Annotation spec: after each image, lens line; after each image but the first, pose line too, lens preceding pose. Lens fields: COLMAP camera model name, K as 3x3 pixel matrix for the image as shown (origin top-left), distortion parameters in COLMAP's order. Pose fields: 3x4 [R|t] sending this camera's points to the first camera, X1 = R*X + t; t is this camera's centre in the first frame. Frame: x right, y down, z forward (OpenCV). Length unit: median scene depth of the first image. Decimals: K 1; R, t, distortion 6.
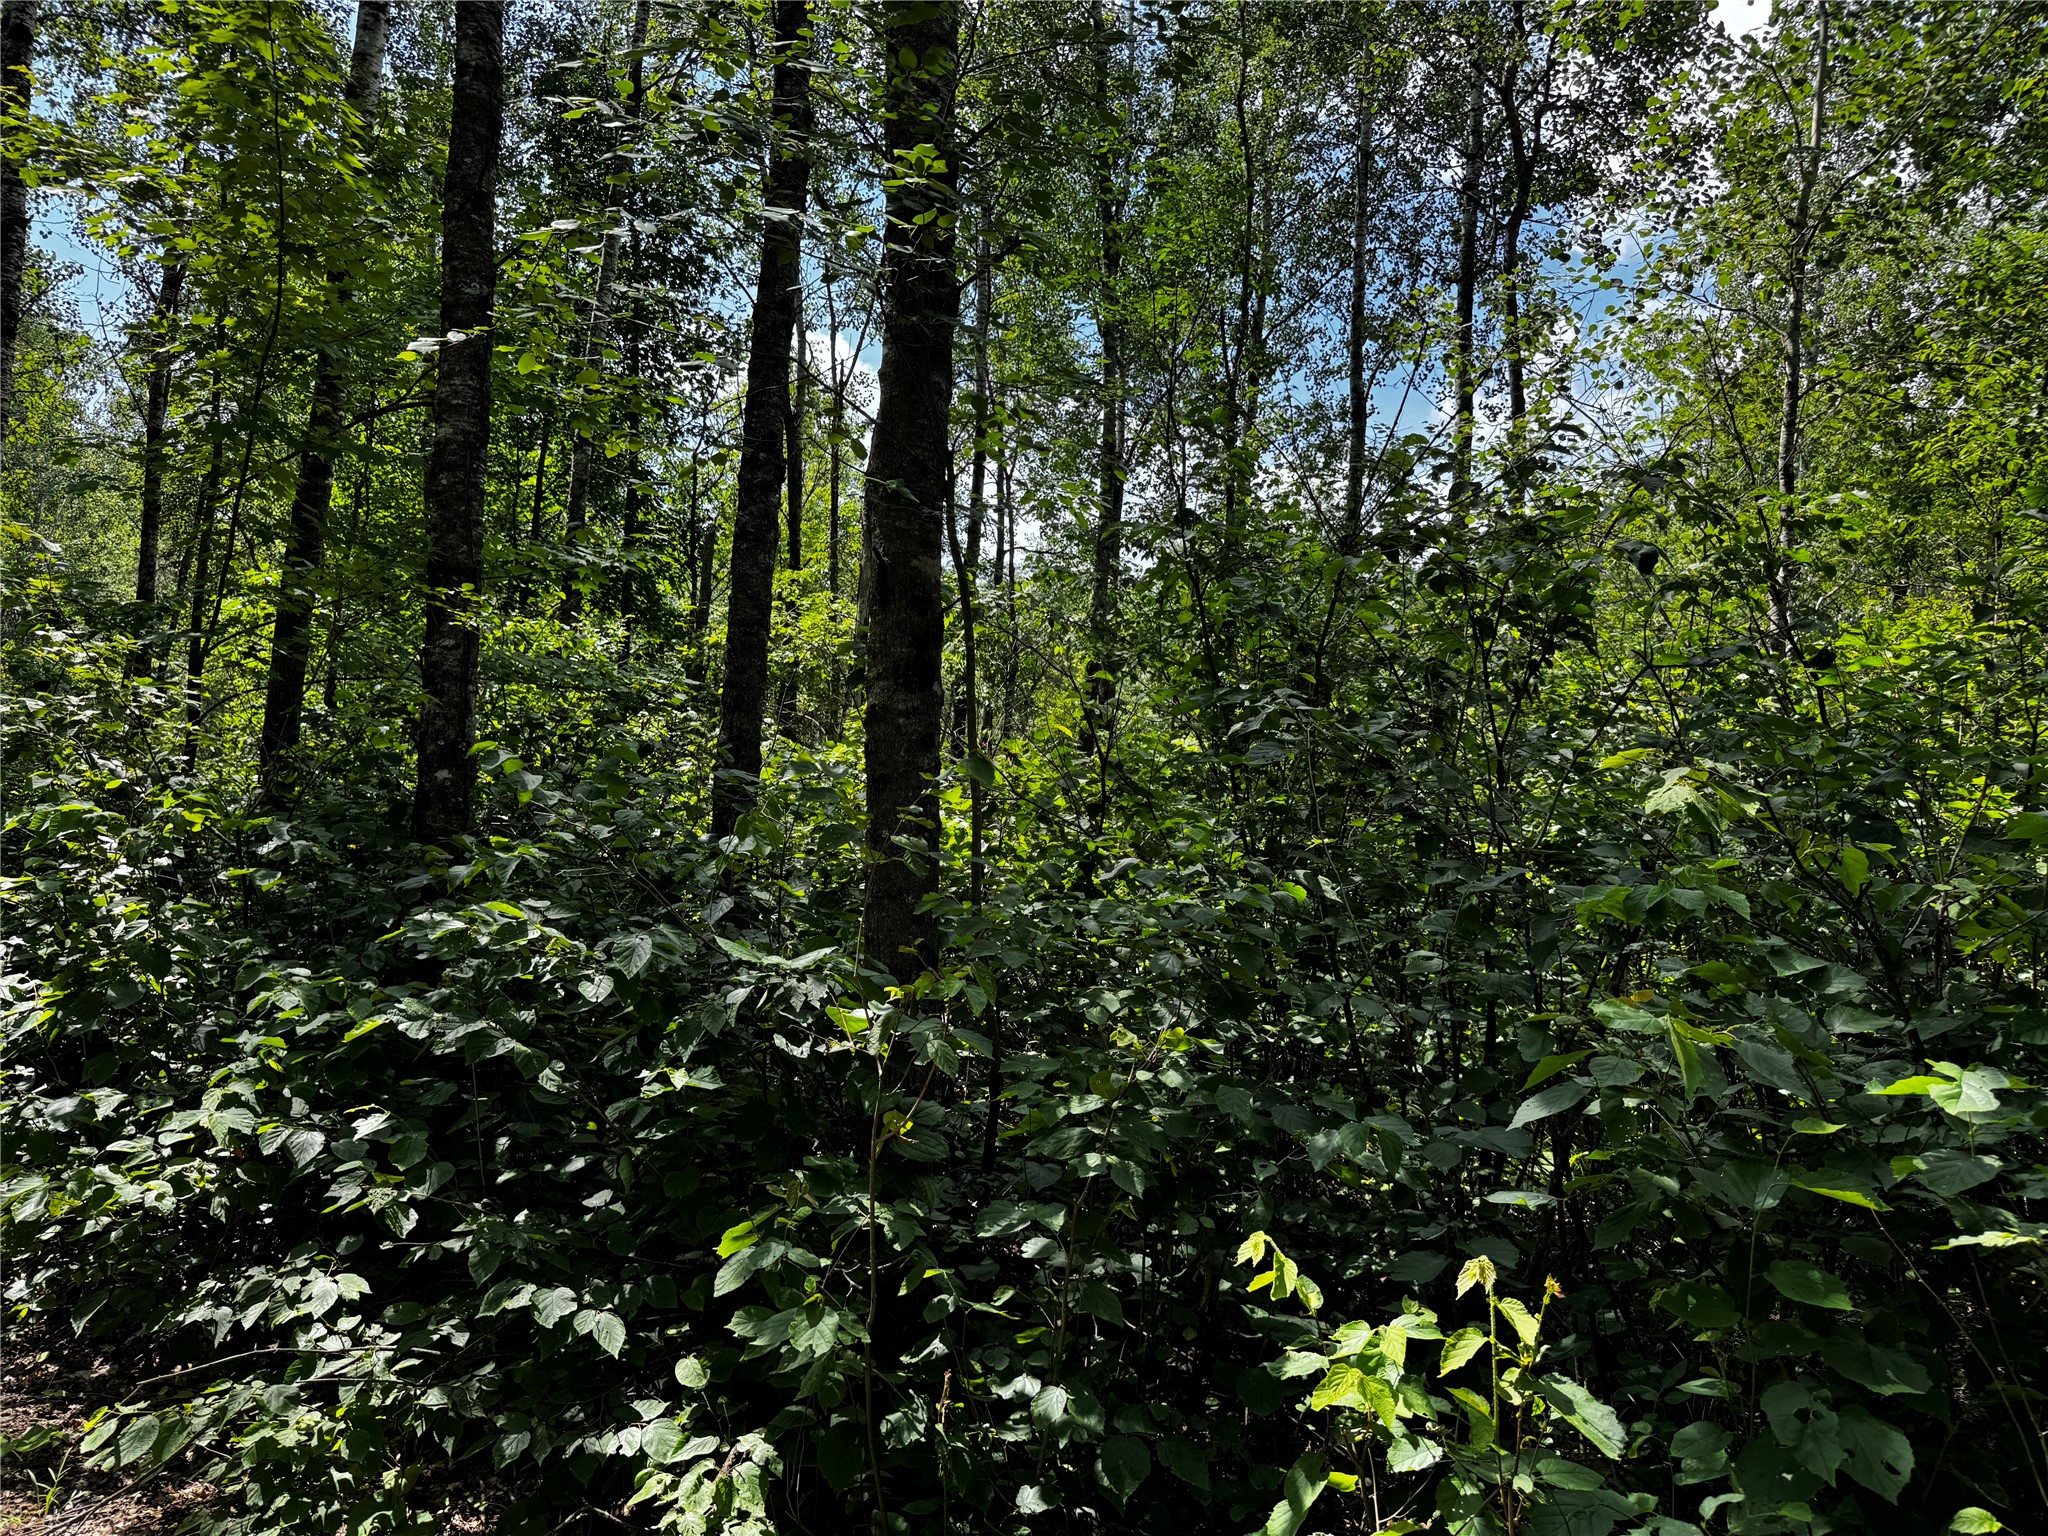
lens RADIAL K [[1428.8, 0, 1029.5], [0, 1428.8, 773.7], [0, 0, 1]] dist [0.058556, -0.093503]
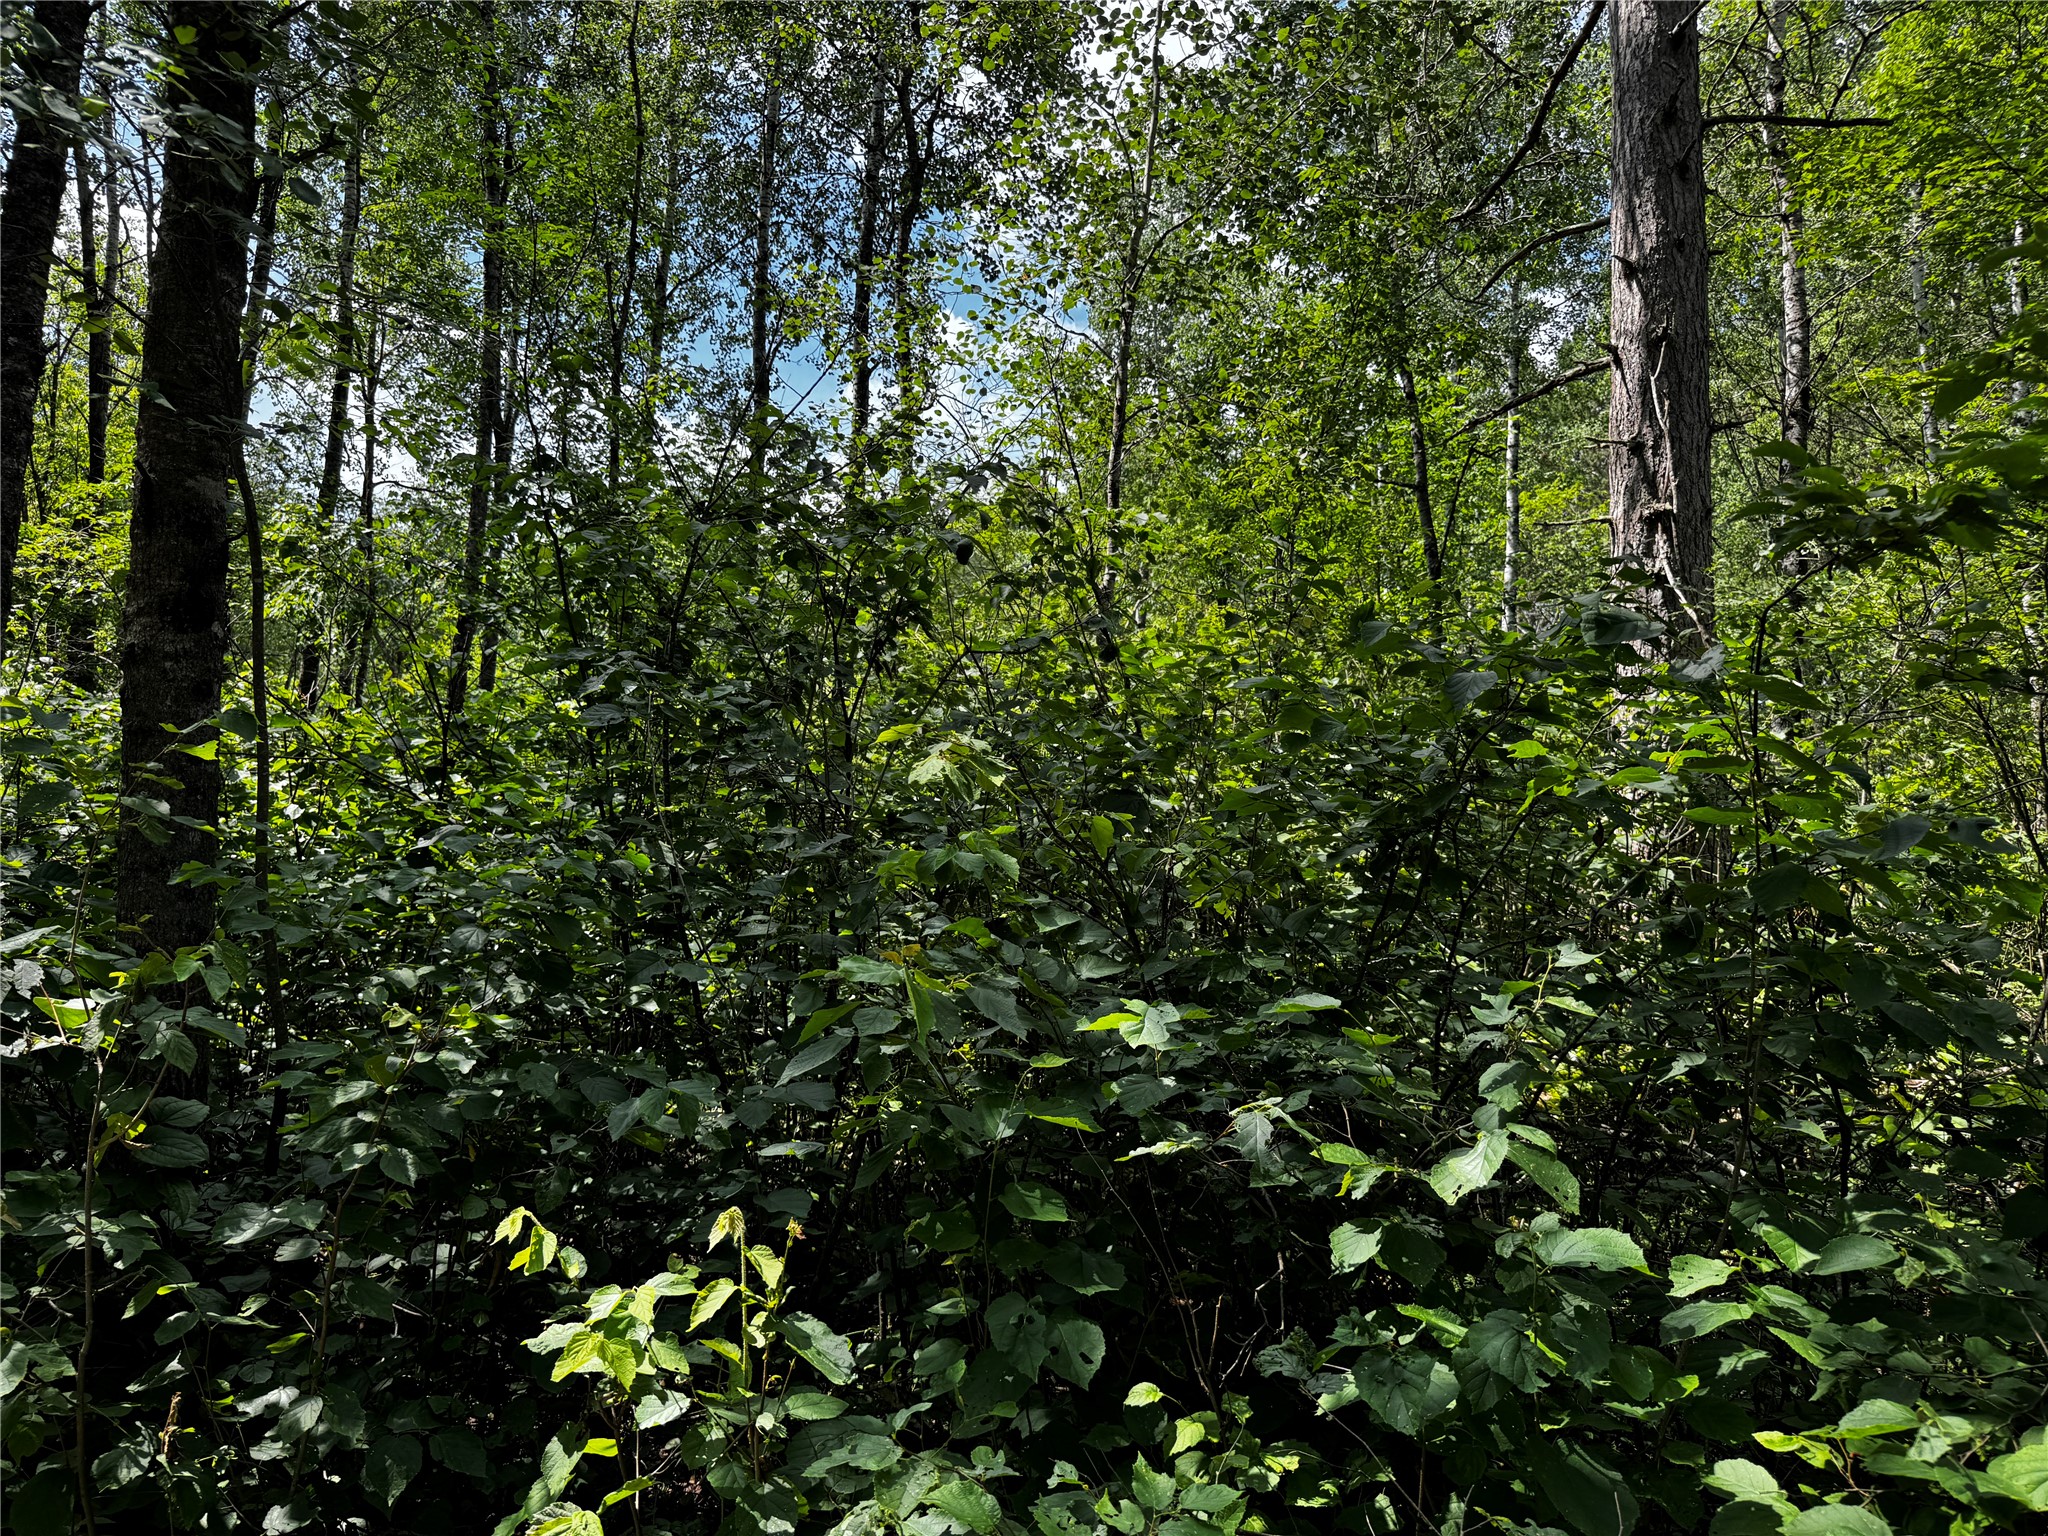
lens RADIAL K [[1420.9, 0, 1108.0], [0, 1420.9, 771.1], [0, 0, 1]] dist [0.050044, -0.062963]
pose [[0.919425, 0.020497, 0.392732, 0.109759], [-0.027529, 0.999546, 0.012283, 0.000697], [-0.392302, -0.022105, 0.919571, -0.031648]]
